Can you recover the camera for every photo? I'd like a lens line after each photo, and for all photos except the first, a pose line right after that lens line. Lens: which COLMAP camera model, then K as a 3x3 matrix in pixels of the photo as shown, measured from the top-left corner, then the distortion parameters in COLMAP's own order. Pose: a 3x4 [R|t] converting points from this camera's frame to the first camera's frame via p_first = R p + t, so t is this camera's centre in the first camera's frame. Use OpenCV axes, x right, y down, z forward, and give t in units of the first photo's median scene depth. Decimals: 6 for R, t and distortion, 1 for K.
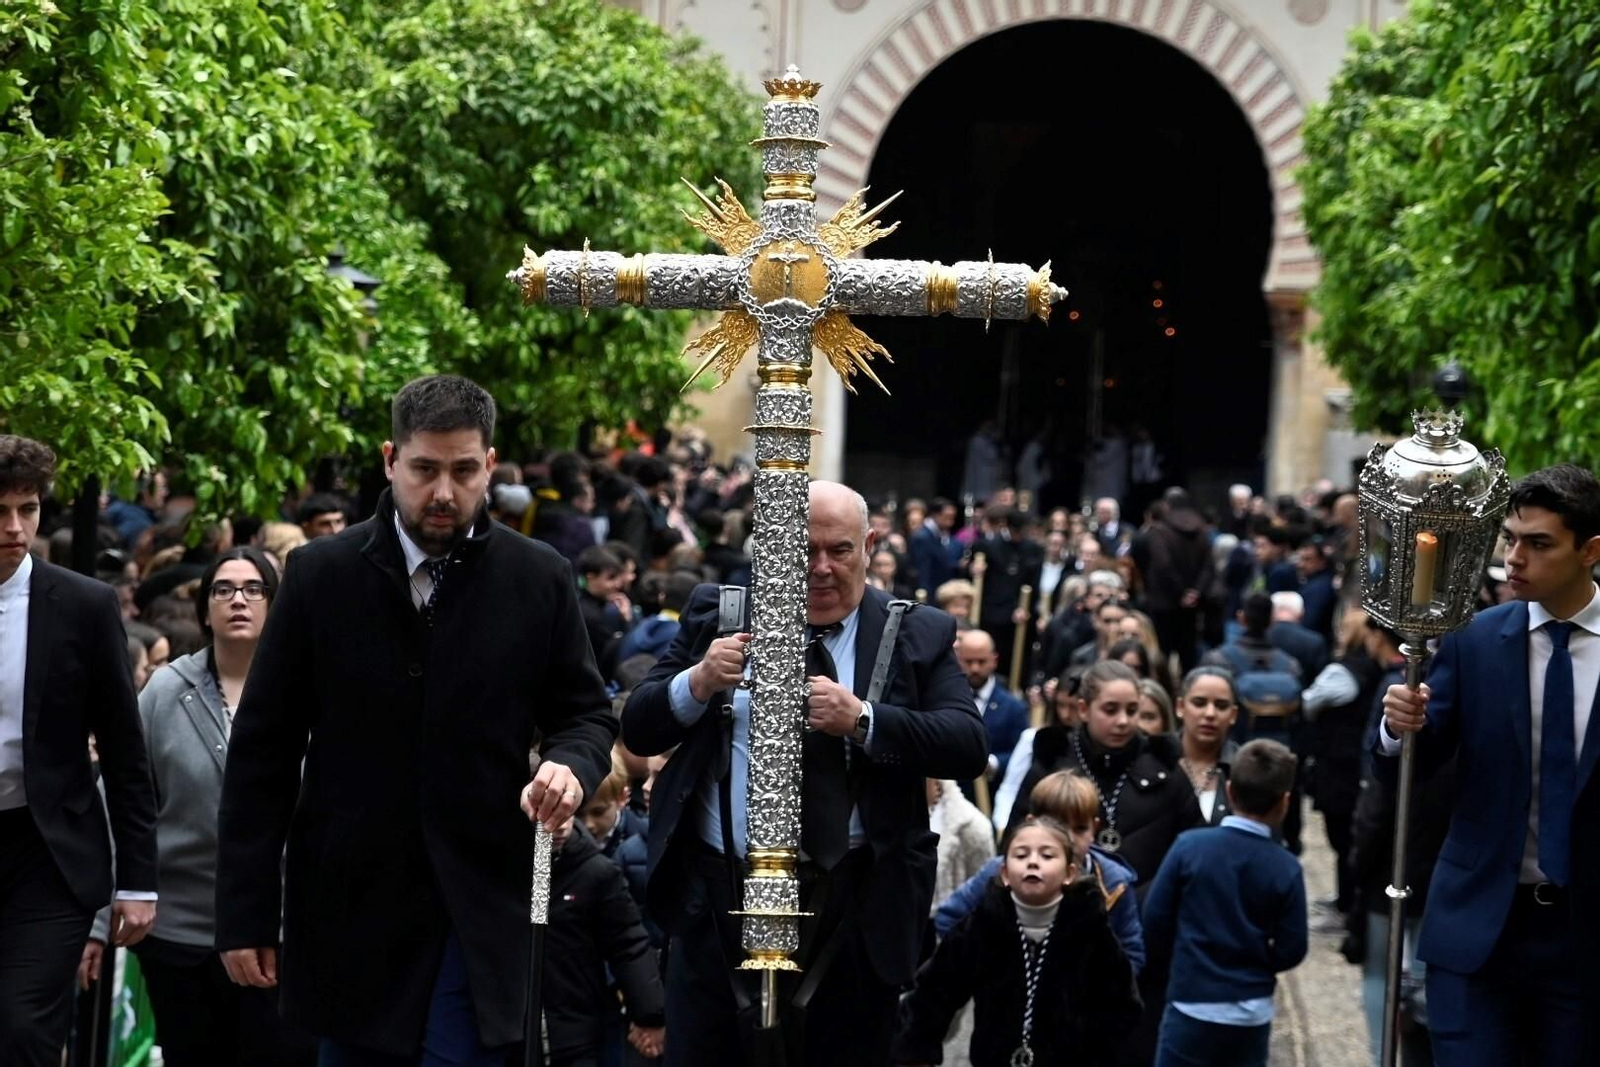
lens RADIAL K [[4595.5, 0, 800.0], [0, 4595.5, 533.5], [0, 0, 1]] dist [0.280761, -0.093515]
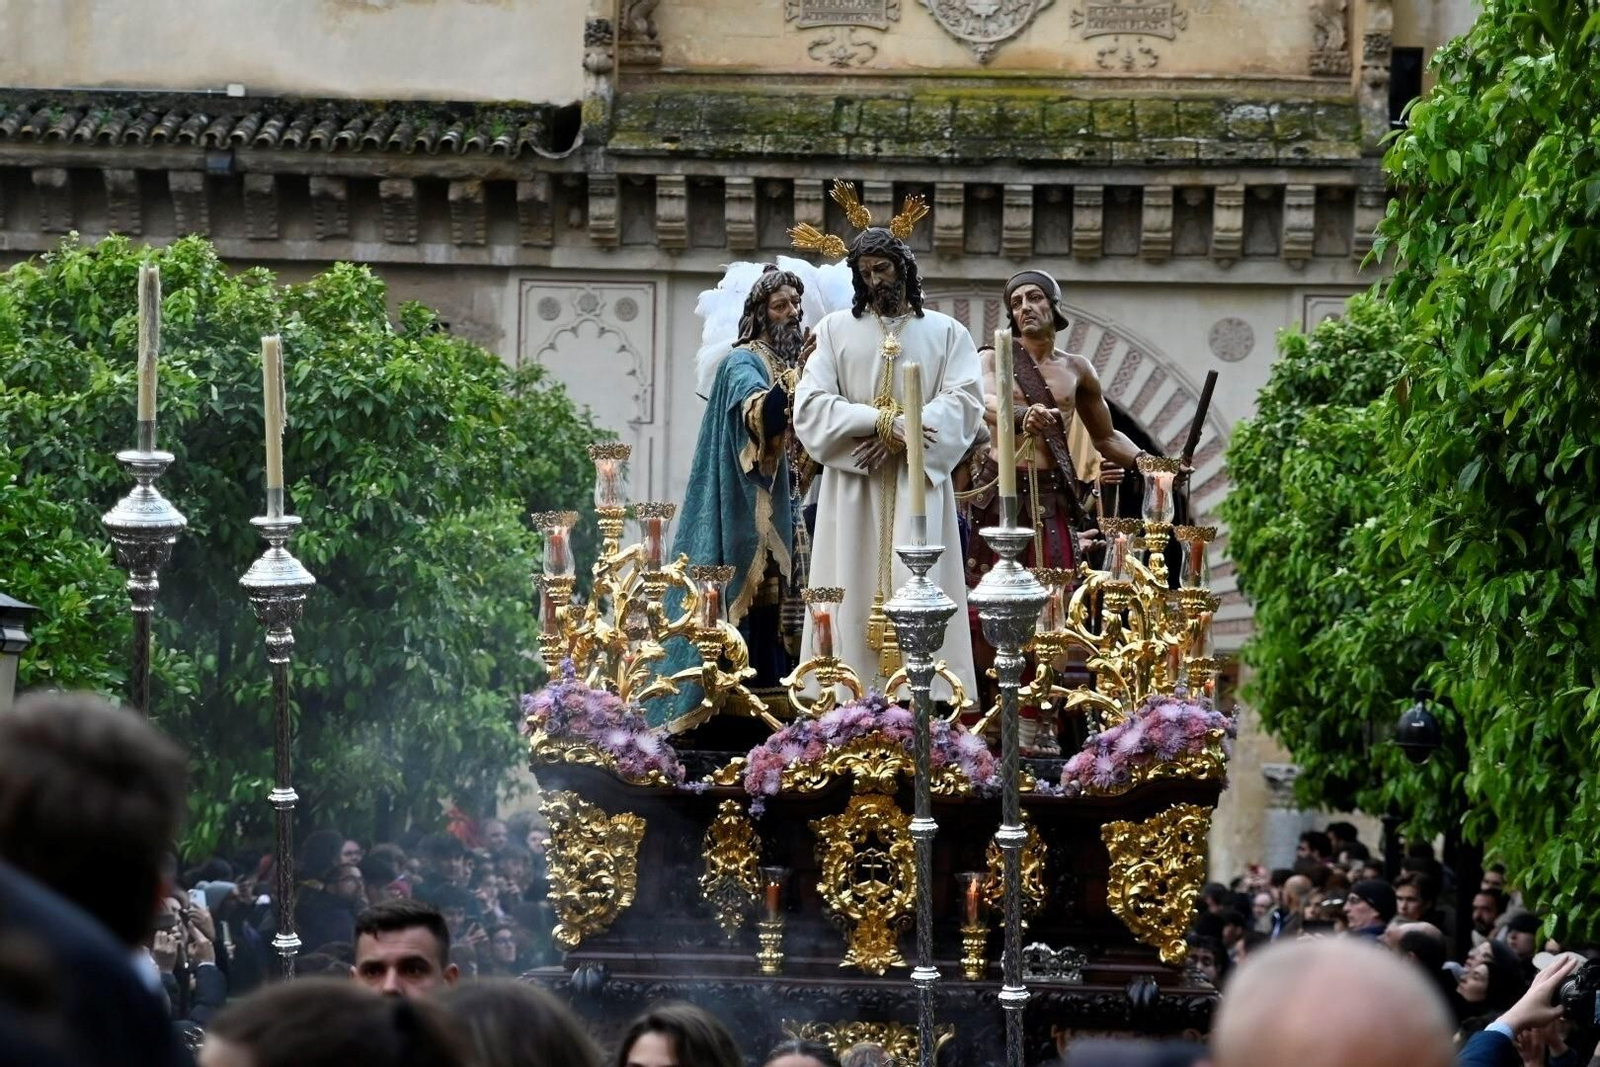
lens RADIAL K [[4595.5, 0, 800.0], [0, 4595.5, 533.5], [0, 0, 1]] dist [0.280761, -0.093515]
pose [[0.999791, -0.014359, 0.014550, 0.020110], [0.015576, 0.996054, -0.087376, 0.002030], [-0.013238, 0.087584, 0.996069, 0.181198]]
